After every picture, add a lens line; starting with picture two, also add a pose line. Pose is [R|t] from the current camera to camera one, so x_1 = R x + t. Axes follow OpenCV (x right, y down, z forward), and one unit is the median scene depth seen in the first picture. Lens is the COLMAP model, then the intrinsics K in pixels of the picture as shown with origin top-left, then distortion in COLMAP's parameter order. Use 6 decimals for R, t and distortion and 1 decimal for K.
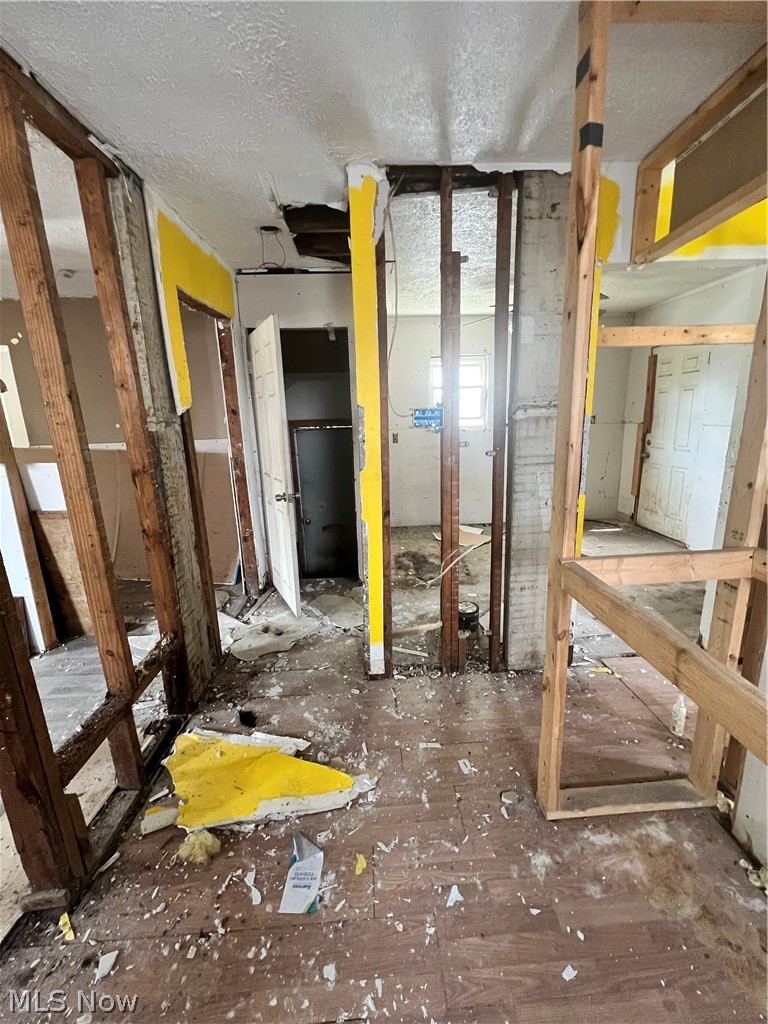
lens RADIAL K [[412.3, 0, 389.6], [0, 412.3, 510.7], [0, 0, 1]] dist [0.001407, 0.000020]
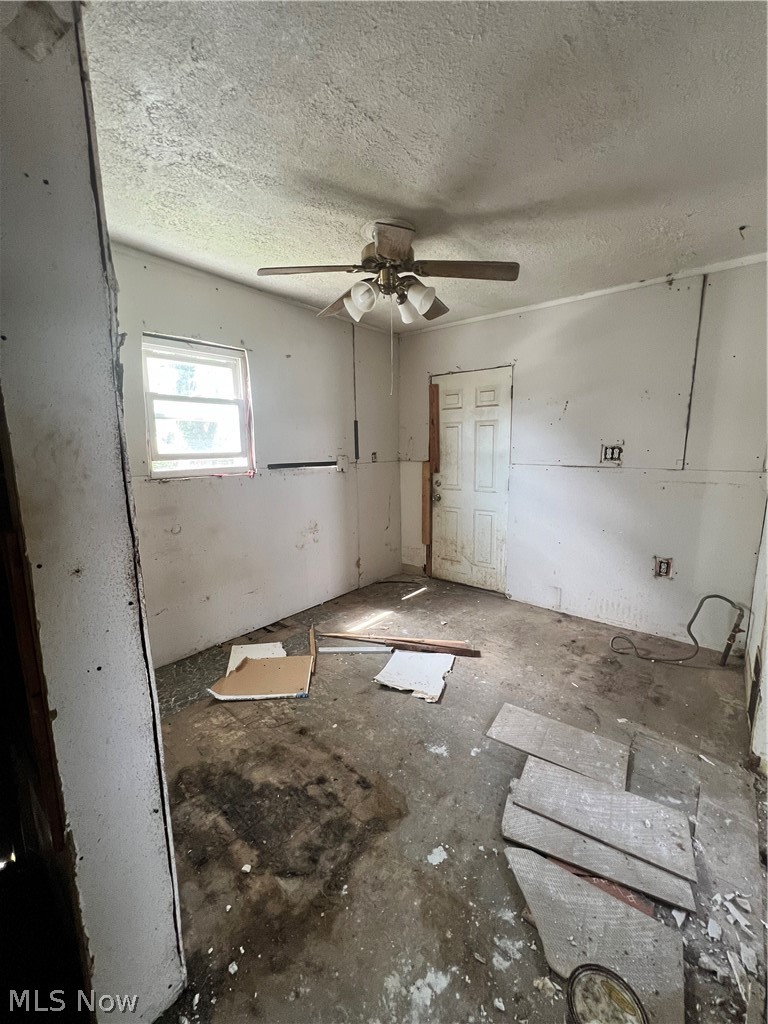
lens RADIAL K [[412.3, 0, 385.8], [0, 412.3, 507.8], [0, 0, 1]] dist [0.001407, 0.000020]
pose [[0.676465, -0.094465, 0.730391, -0.087159], [0.158031, 0.987258, -0.018677, -0.116735], [-0.719320, 0.128059, 0.682773, 0.497983]]
